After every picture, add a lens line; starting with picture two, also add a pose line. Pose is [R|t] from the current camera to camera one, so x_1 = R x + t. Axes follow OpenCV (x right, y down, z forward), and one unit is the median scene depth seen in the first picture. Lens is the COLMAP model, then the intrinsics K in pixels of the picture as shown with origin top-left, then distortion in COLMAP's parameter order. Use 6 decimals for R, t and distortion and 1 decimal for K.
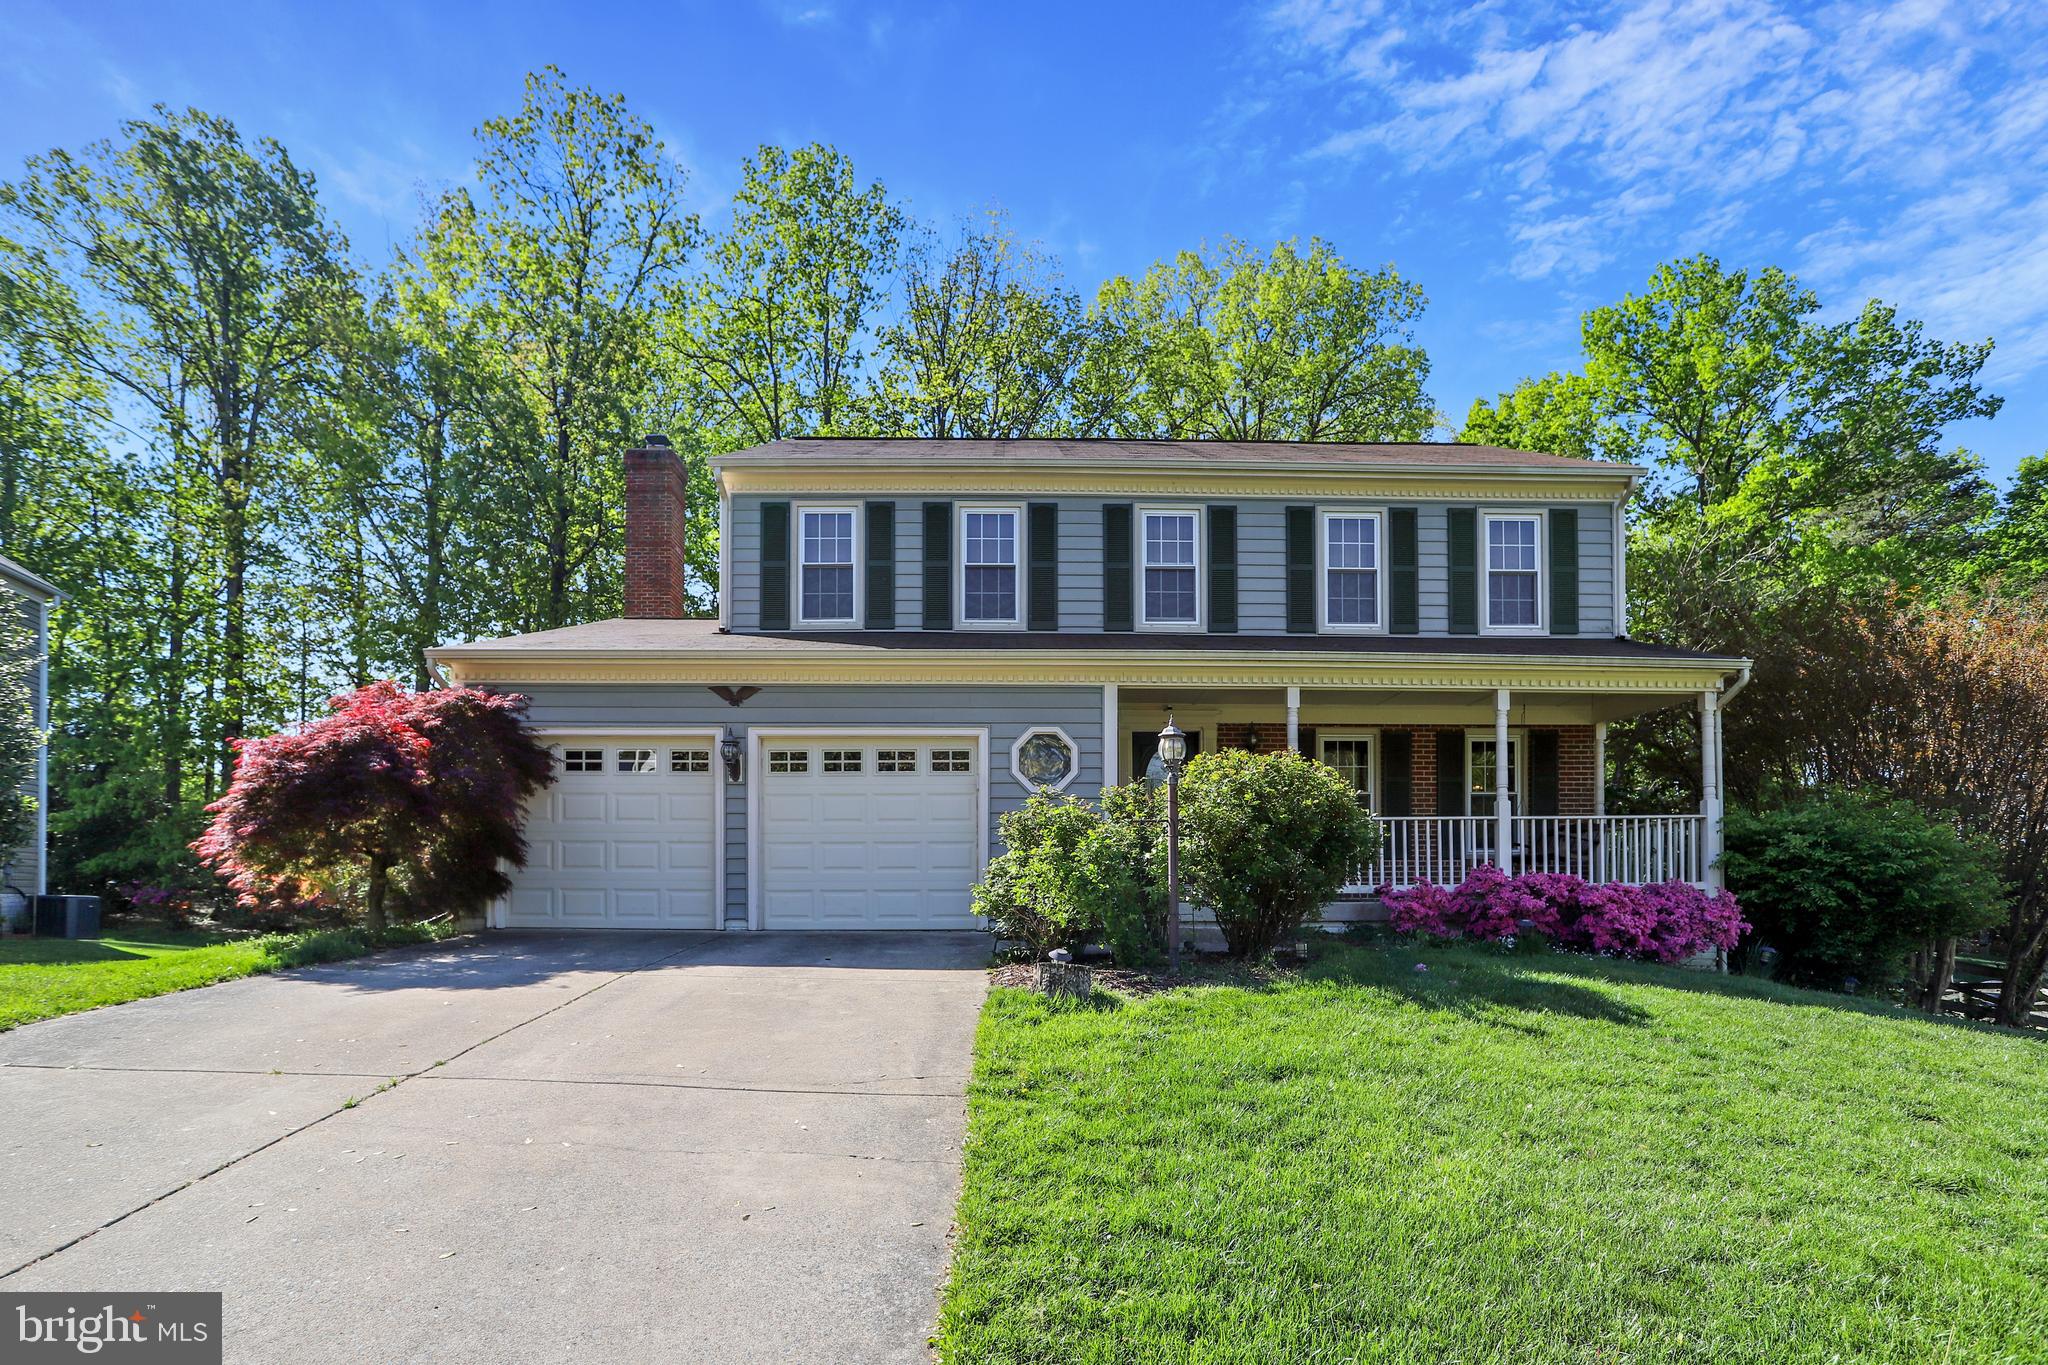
lens RADIAL K [[974.5, 0, 1013.9], [0, 974.5, 680.8], [0, 0, 1]] dist [-0.000027, 0.000260]
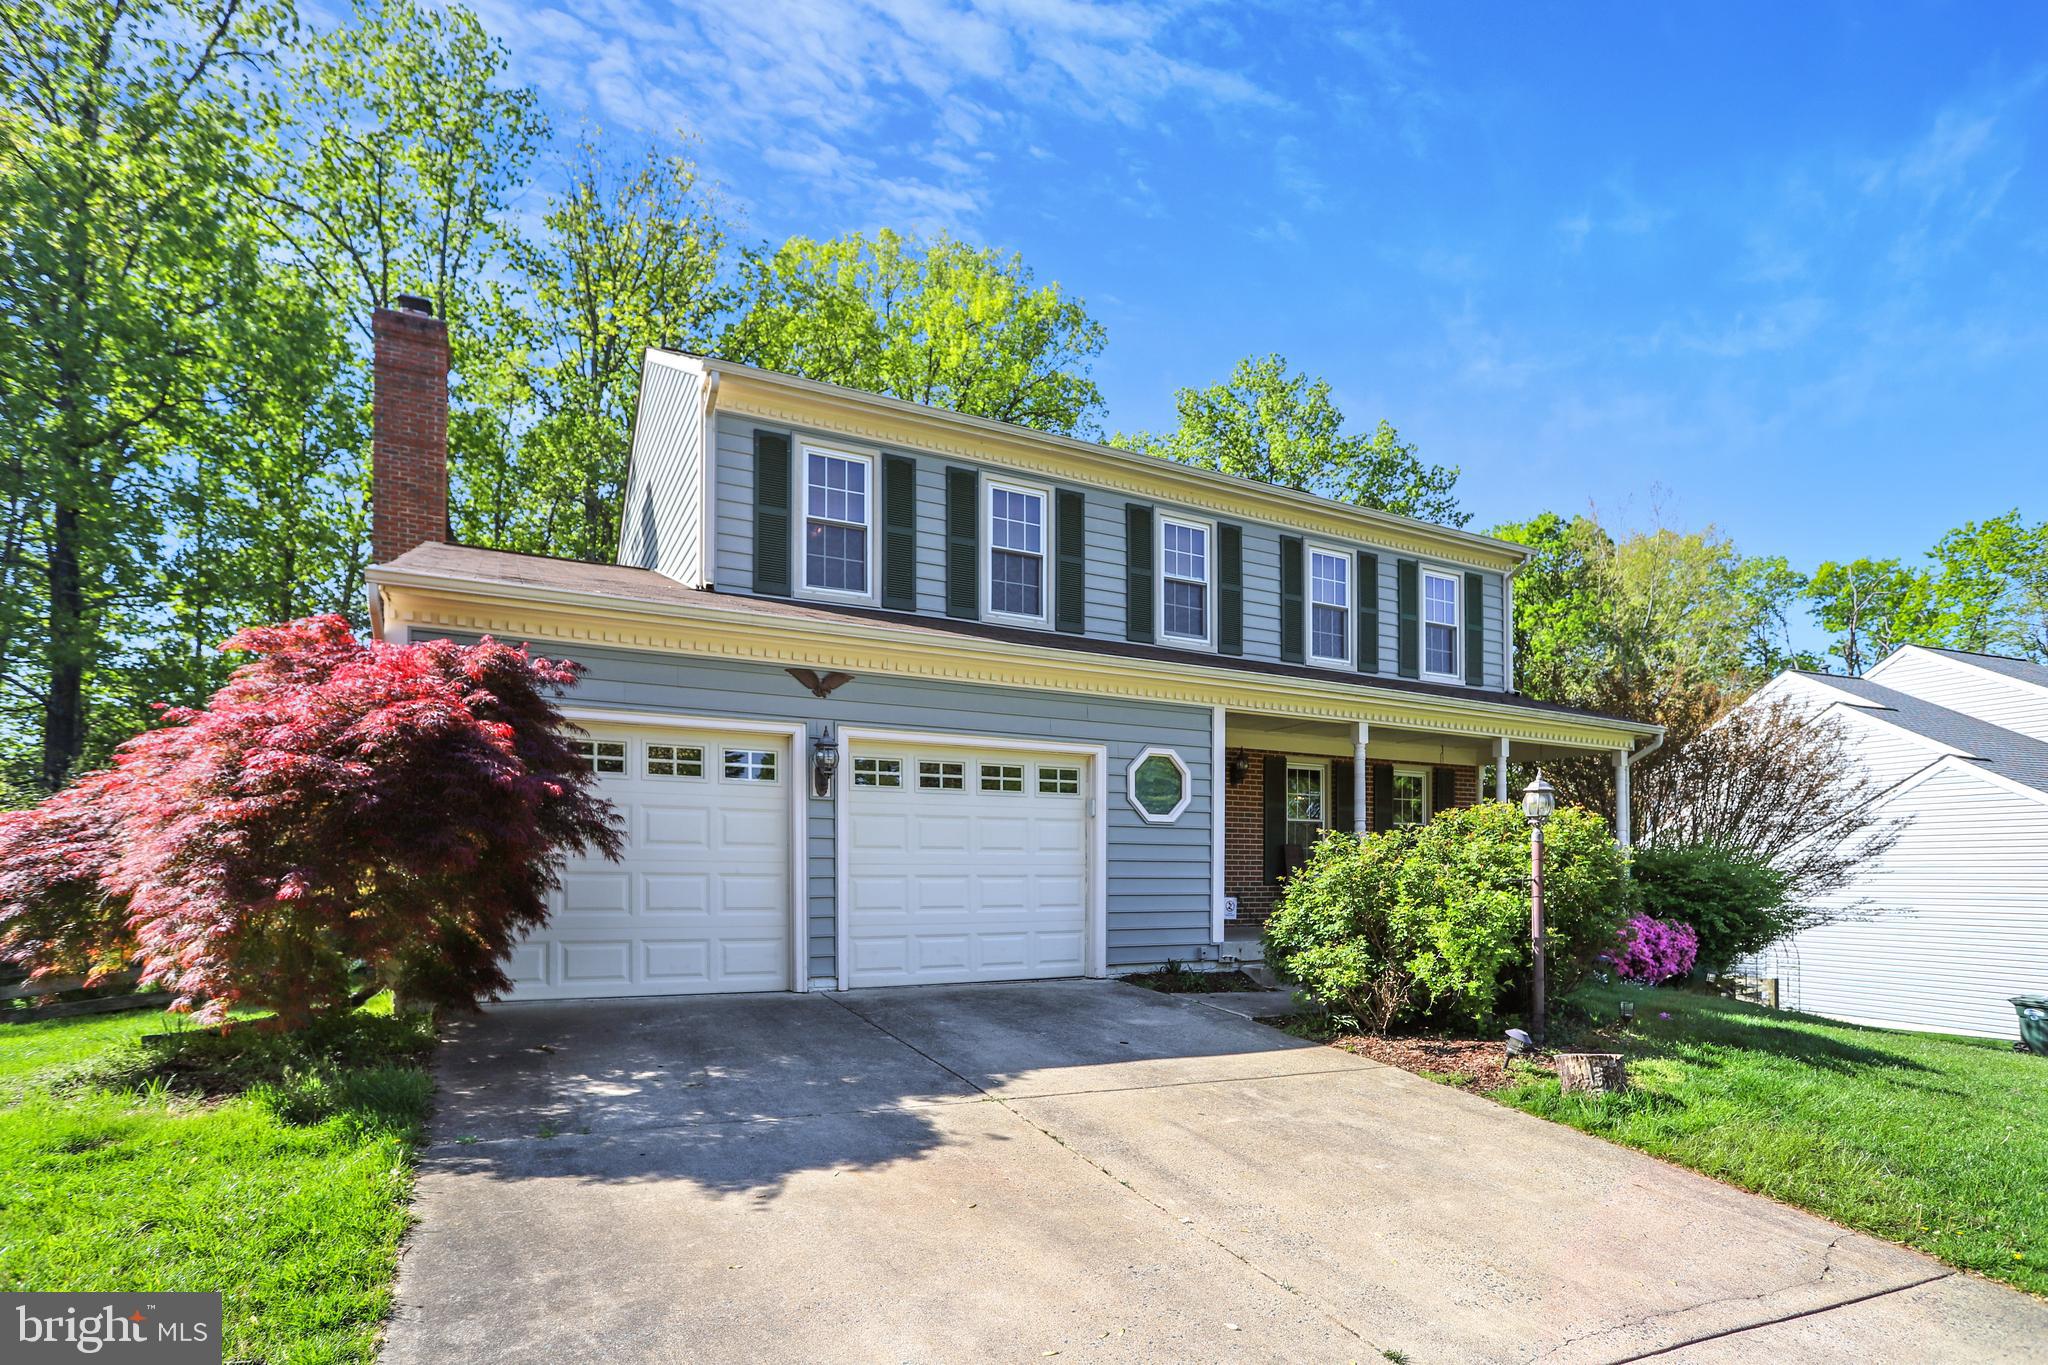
lens RADIAL K [[974.5, 0, 1025.1], [0, 974.5, 685.6], [0, 0, 1]] dist [-0.000027, 0.000260]
pose [[0.903324, 0.085758, 0.420299, -0.383535], [-0.094232, 0.995550, -0.000605, 0.001805], [-0.418481, -0.039059, 0.907385, 0.197105]]
